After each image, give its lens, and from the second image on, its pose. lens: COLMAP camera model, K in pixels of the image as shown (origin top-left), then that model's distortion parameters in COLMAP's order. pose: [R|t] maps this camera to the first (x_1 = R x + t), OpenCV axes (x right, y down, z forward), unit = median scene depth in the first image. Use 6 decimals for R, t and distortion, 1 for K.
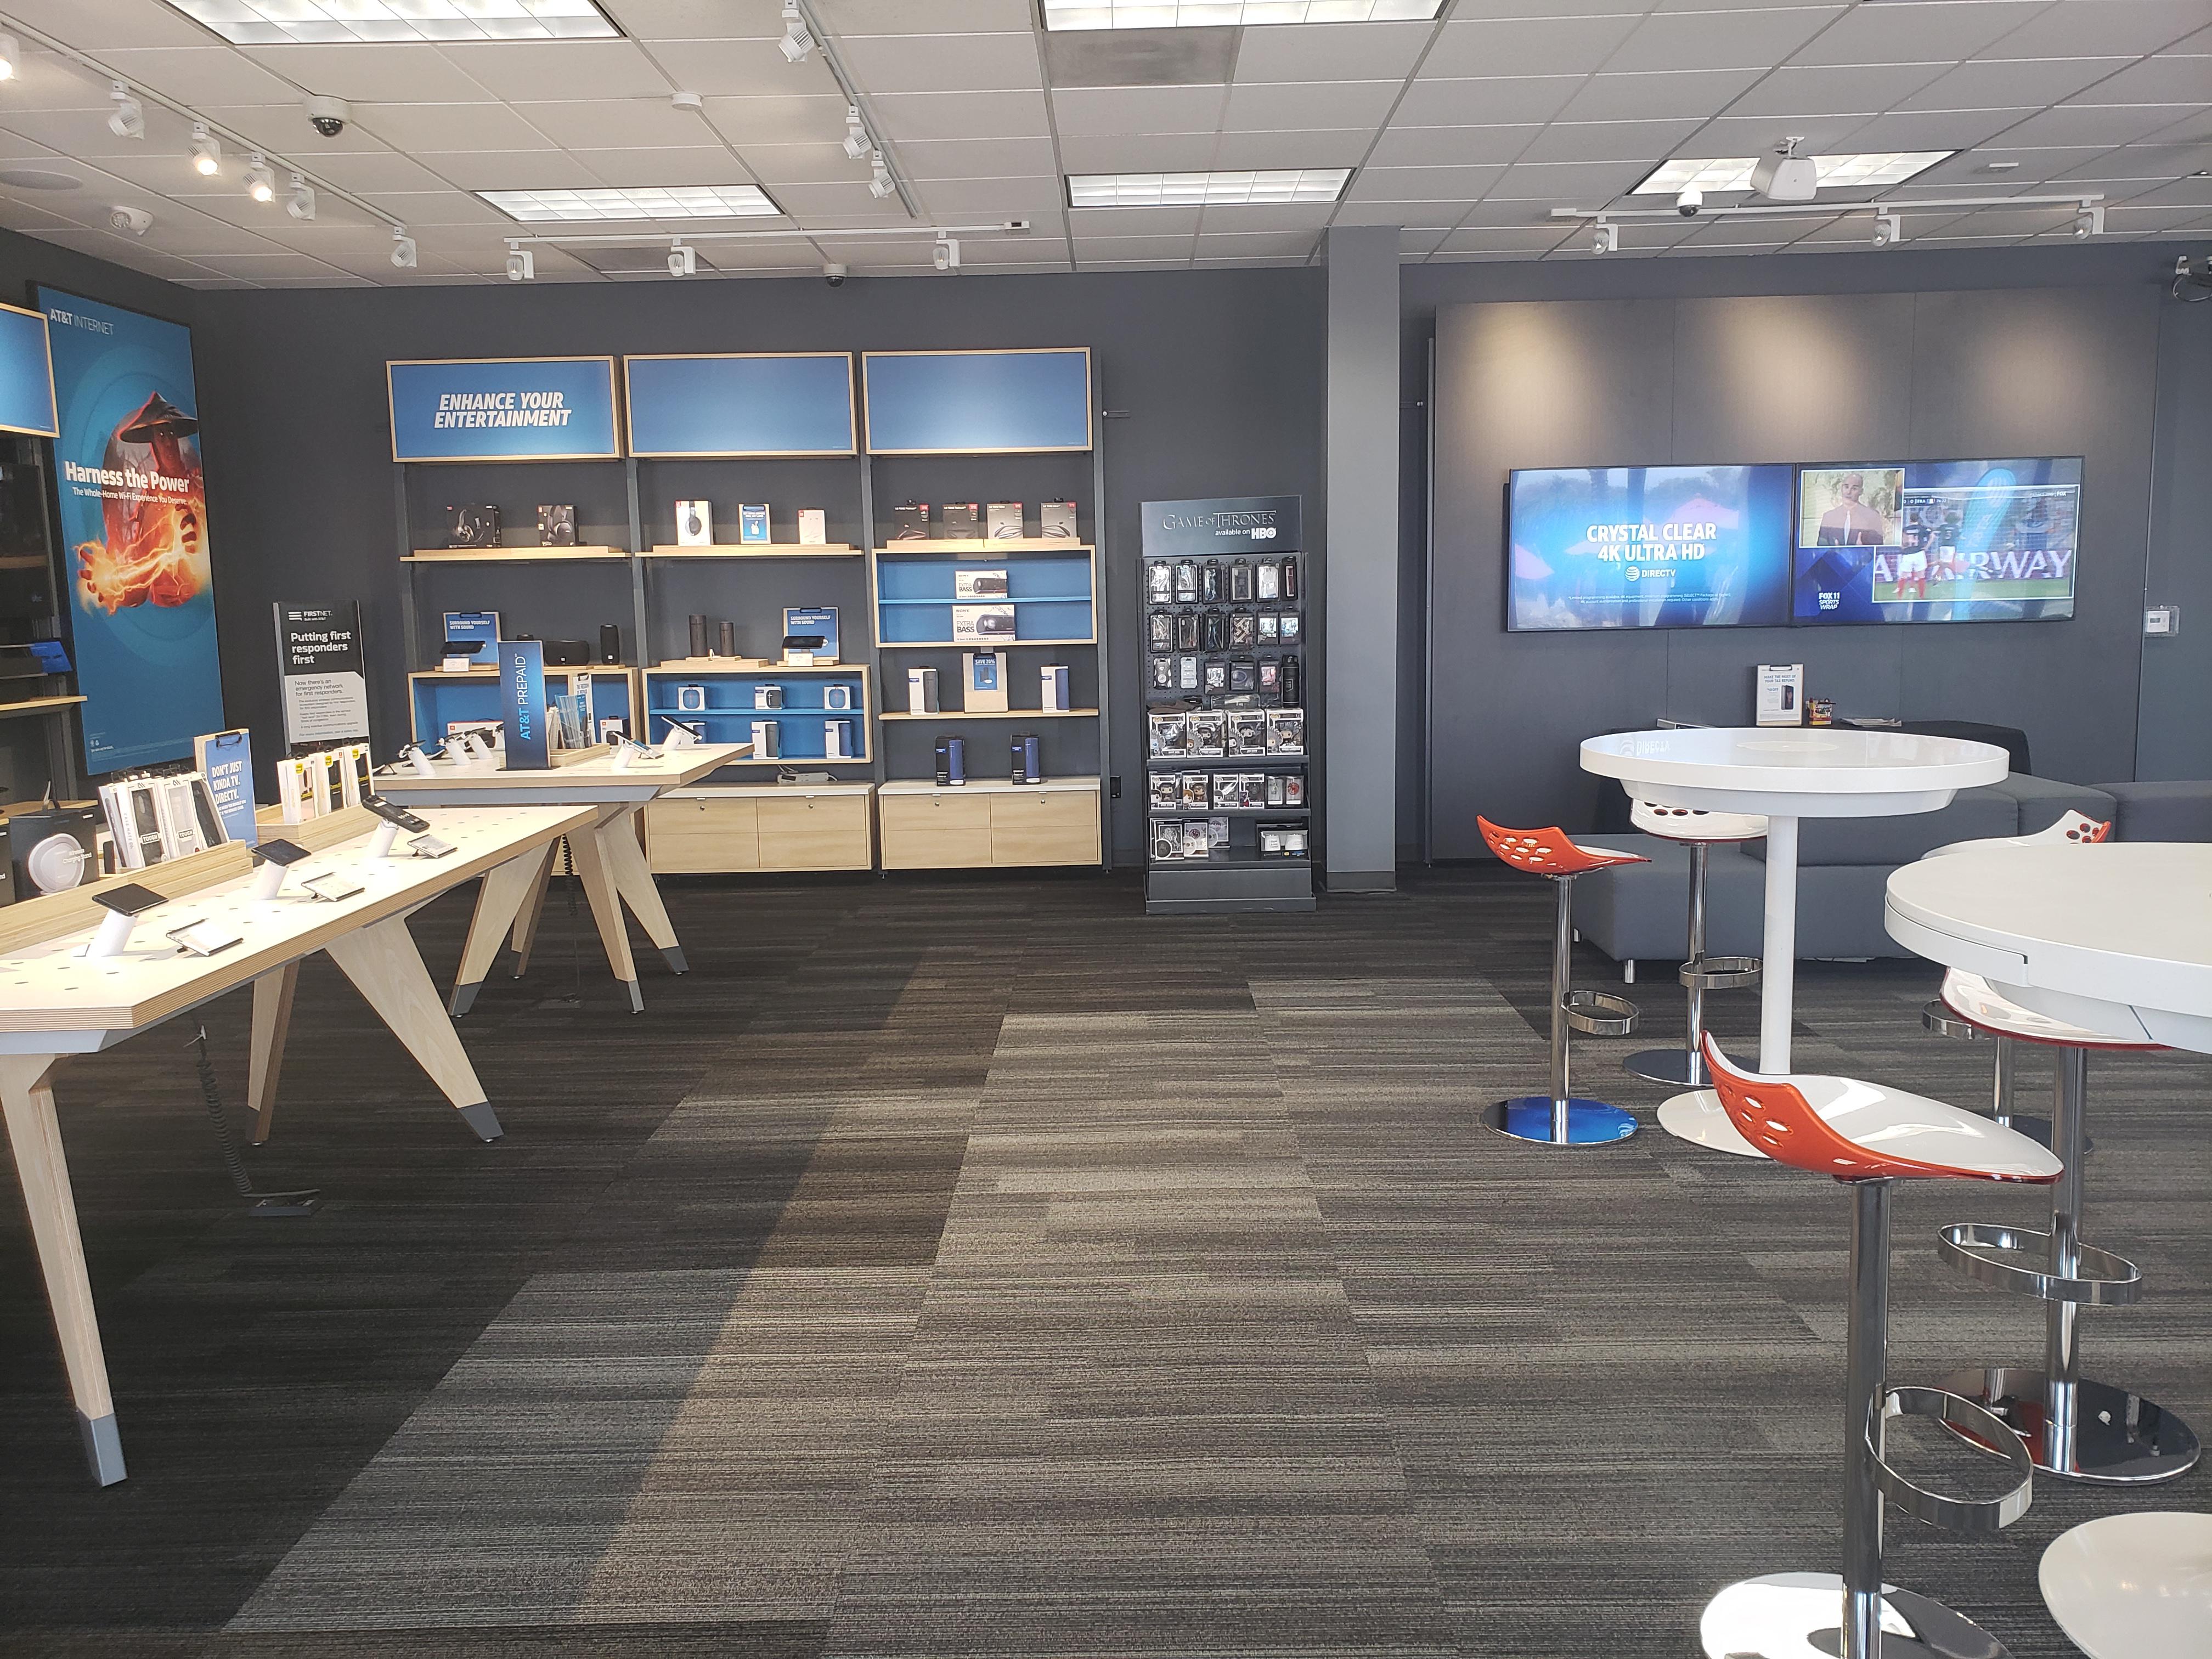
lens RADIAL K [[1705.9, 0, 1111.4], [0, 1705.9, 828.7], [0, 0, 1]] dist [-0.007376, 0.004182]
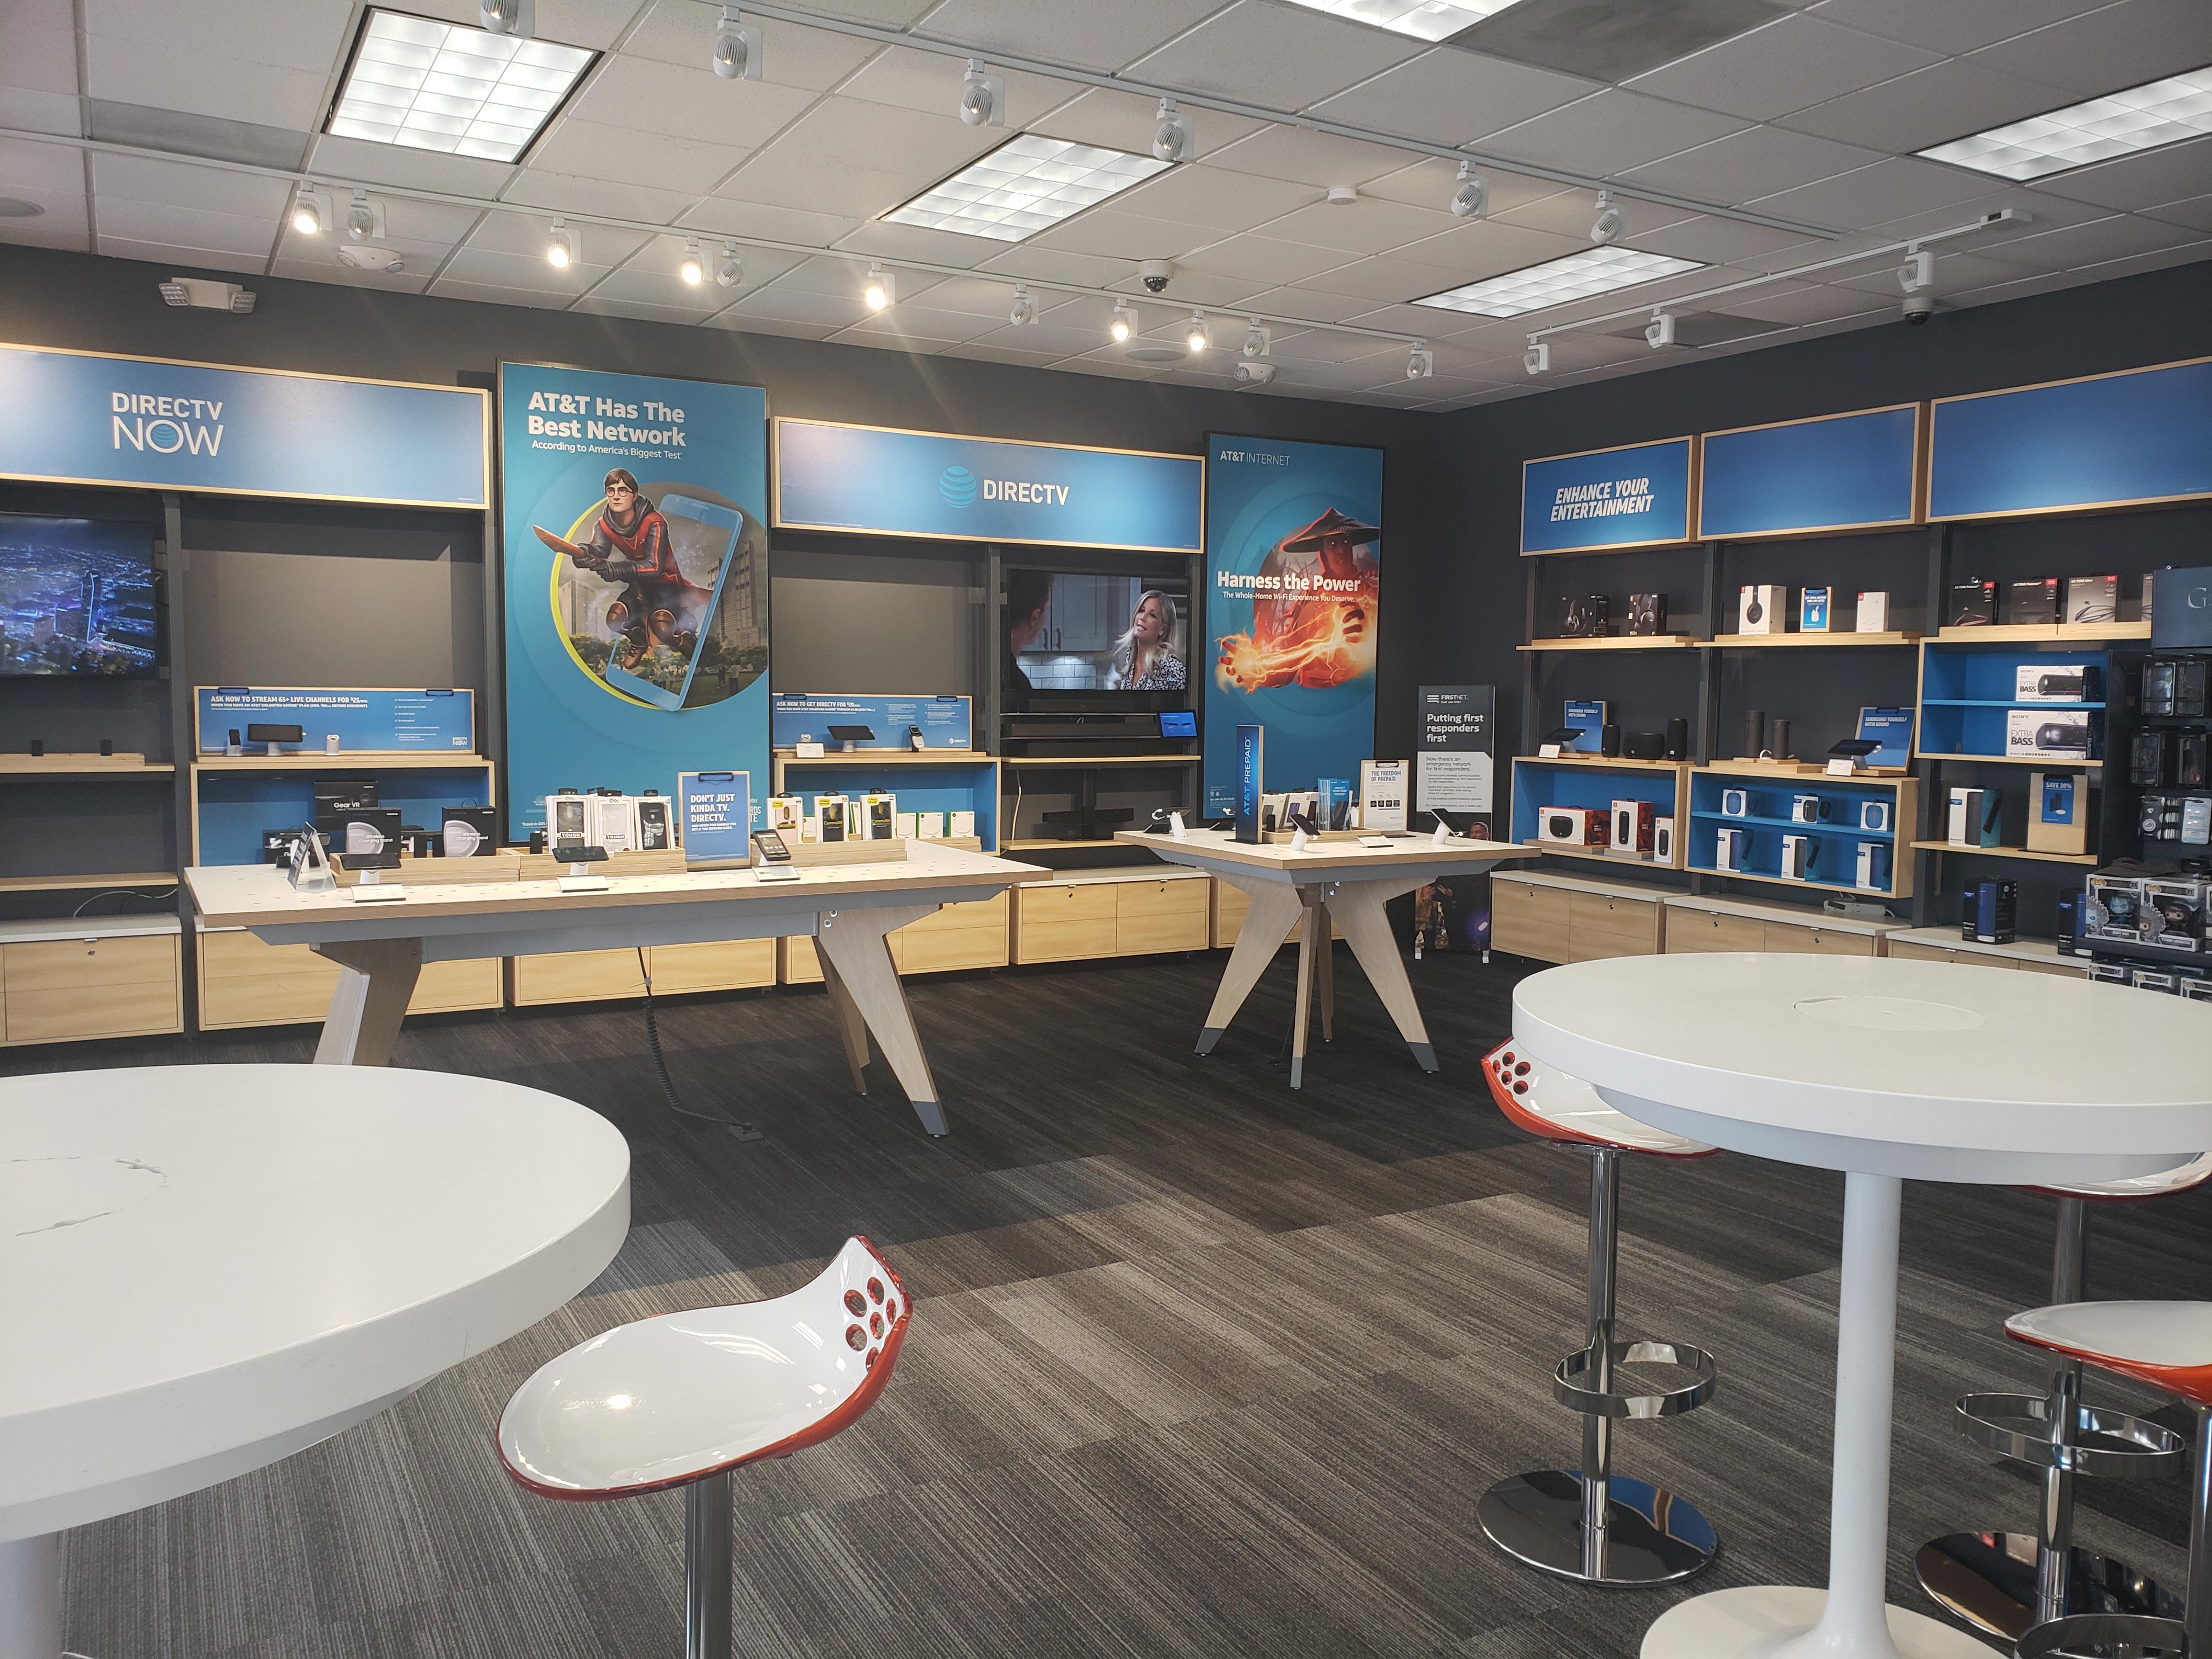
lens RADIAL K [[1705.9, 0, 1111.4], [0, 1705.9, 828.7], [0, 0, 1]] dist [-0.007376, 0.004182]
pose [[0.475302, 0.094264, -0.874758, 0.392907], [-0.137117, 0.990032, 0.032184, -0.047056], [0.869072, 0.104647, 0.483490, 0.282238]]
